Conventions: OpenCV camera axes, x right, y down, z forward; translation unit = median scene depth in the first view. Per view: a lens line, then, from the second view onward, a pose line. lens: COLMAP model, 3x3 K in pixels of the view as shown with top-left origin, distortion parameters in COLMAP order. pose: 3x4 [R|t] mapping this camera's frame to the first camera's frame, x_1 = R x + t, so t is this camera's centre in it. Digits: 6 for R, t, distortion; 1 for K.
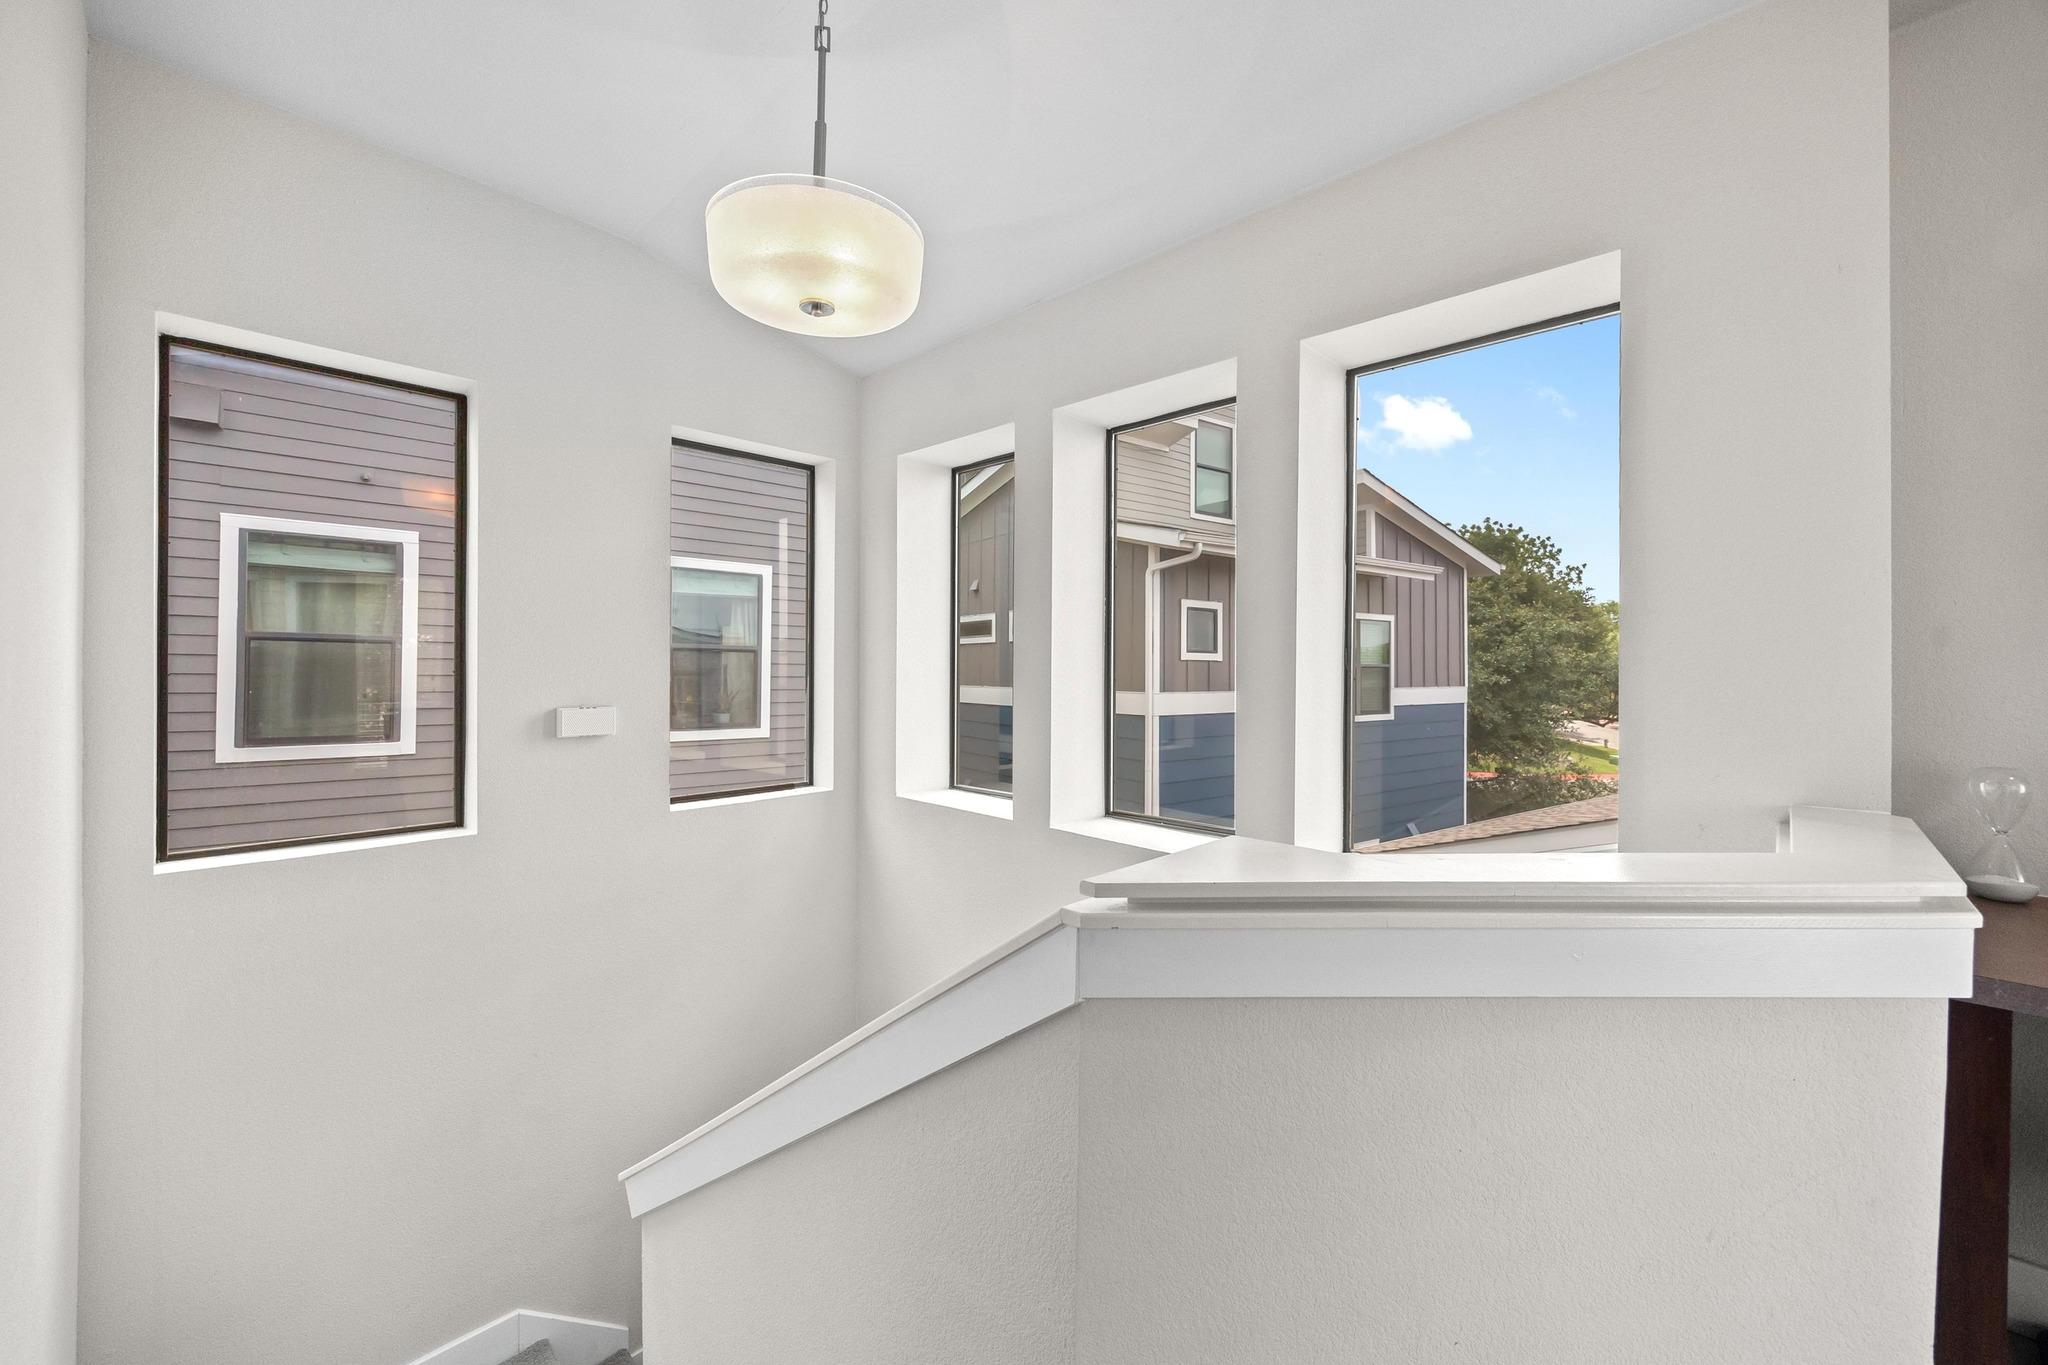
lens RADIAL K [[785.2, 0, 1031.8], [0, 785.2, 665.1], [0, 0, 1]] dist [-0.006757, -0.000053]
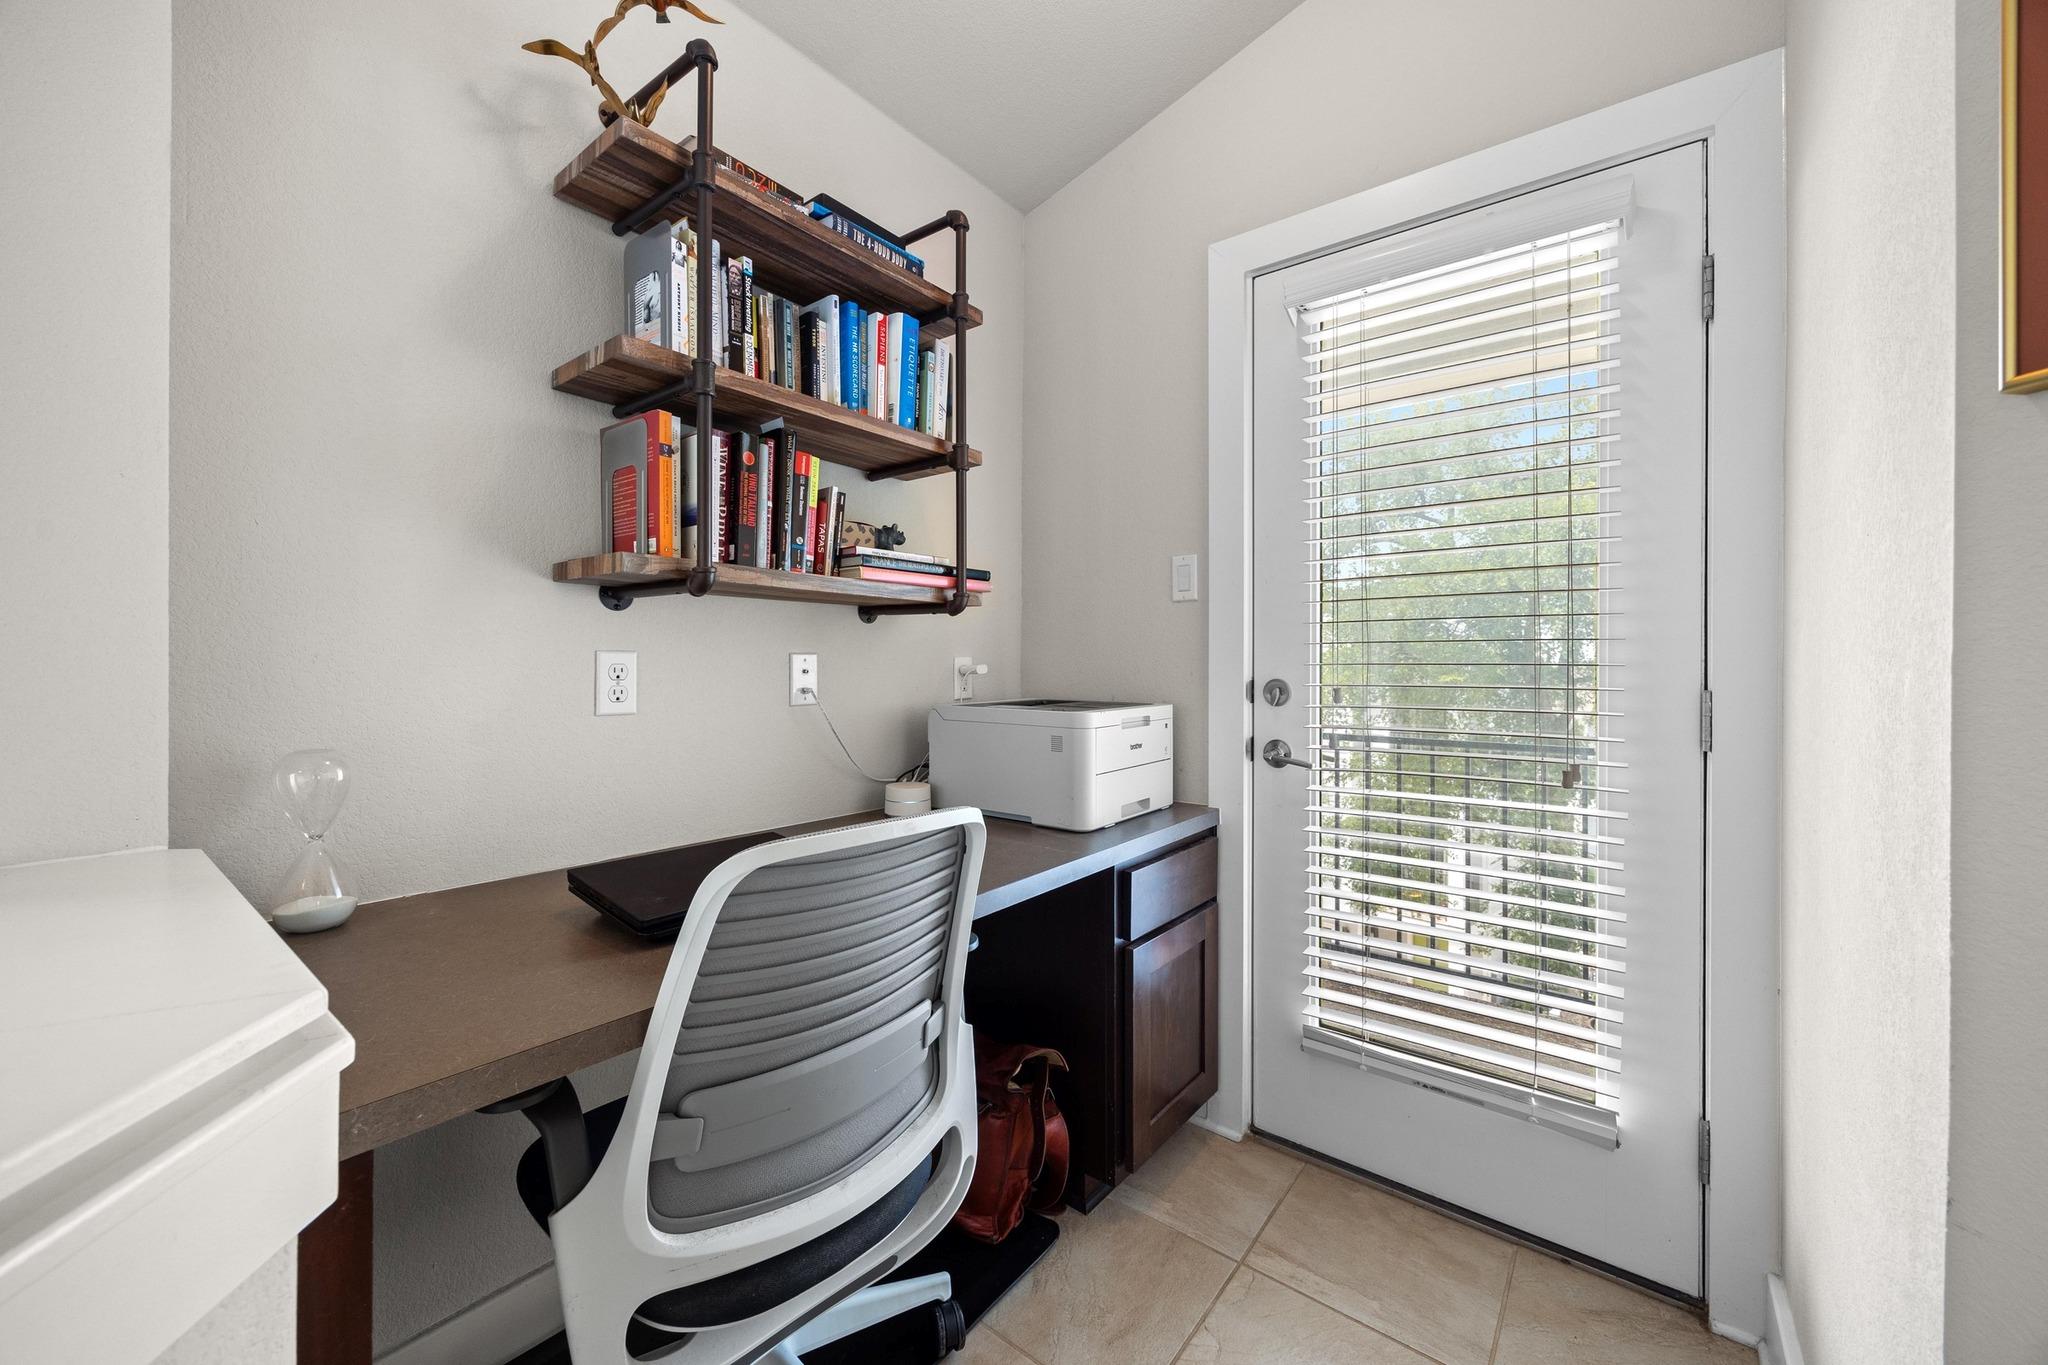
lens RADIAL K [[785.2, 0, 1030.6], [0, 785.2, 666.4], [0, 0, 1]] dist [-0.006757, -0.000053]
pose [[-0.105725, -0.002081, 0.994393, 0.441855], [-0.004608, 0.999988, 0.001603, 0.048619], [-0.994385, -0.004412, -0.105733, 0.406491]]
